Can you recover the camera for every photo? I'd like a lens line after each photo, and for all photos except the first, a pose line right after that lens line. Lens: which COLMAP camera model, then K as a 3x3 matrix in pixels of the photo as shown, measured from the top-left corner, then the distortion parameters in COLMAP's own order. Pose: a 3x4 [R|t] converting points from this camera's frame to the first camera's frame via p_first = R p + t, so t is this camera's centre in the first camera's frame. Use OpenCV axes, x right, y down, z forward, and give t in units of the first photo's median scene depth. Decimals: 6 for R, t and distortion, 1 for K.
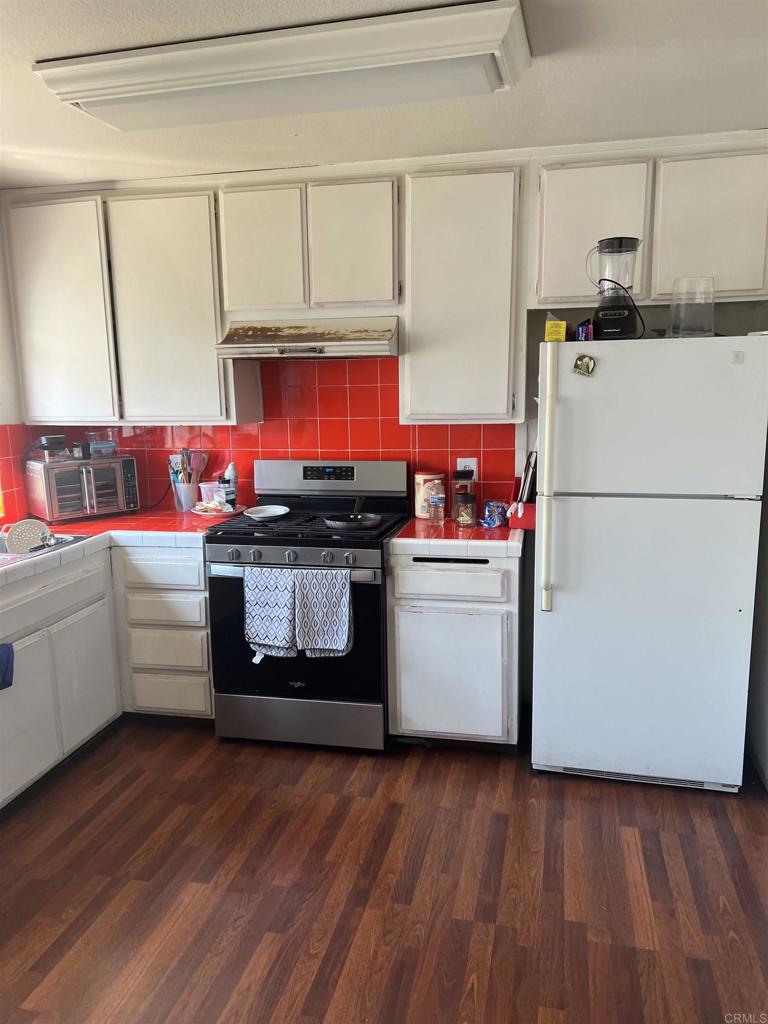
lens RADIAL K [[762.8, 0, 382.5], [0, 762.8, 516.0], [0, 0, 1]] dist [0.069858, -0.086029]
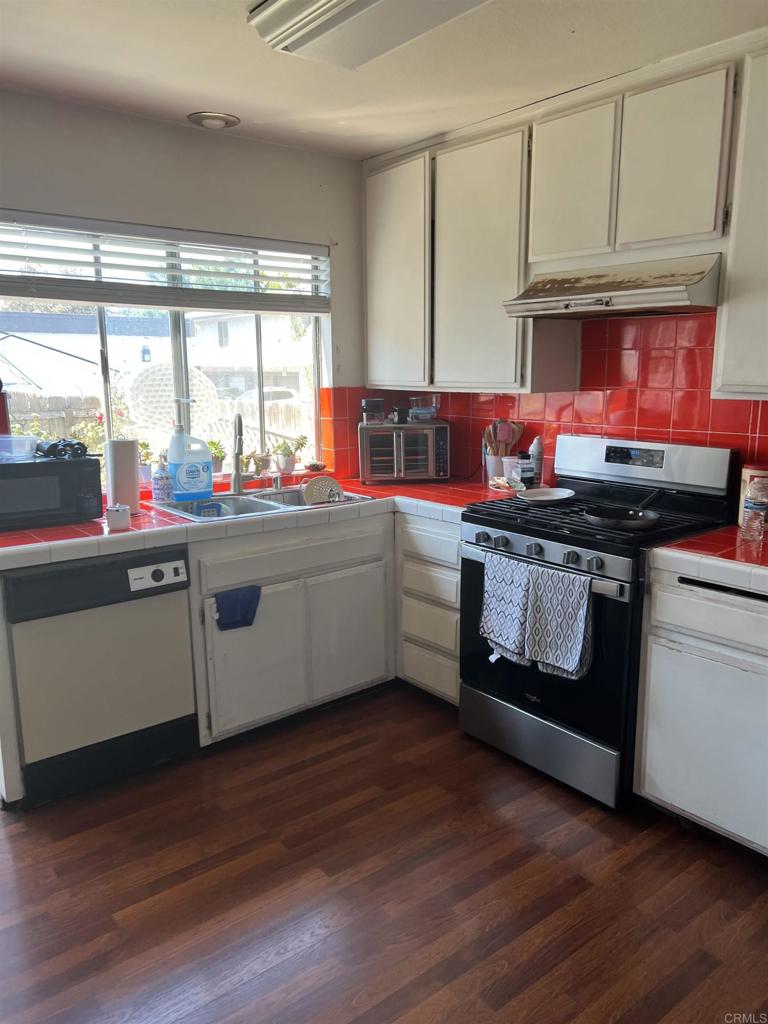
lens RADIAL K [[762.8, 0, 382.5], [0, 762.8, 516.0], [0, 0, 1]] dist [0.069858, -0.086029]
pose [[0.790005, 0.132156, -0.598687, 0.237948], [-0.112252, 0.991164, 0.070668, -0.023752], [0.602736, 0.011375, 0.797859, 0.205250]]
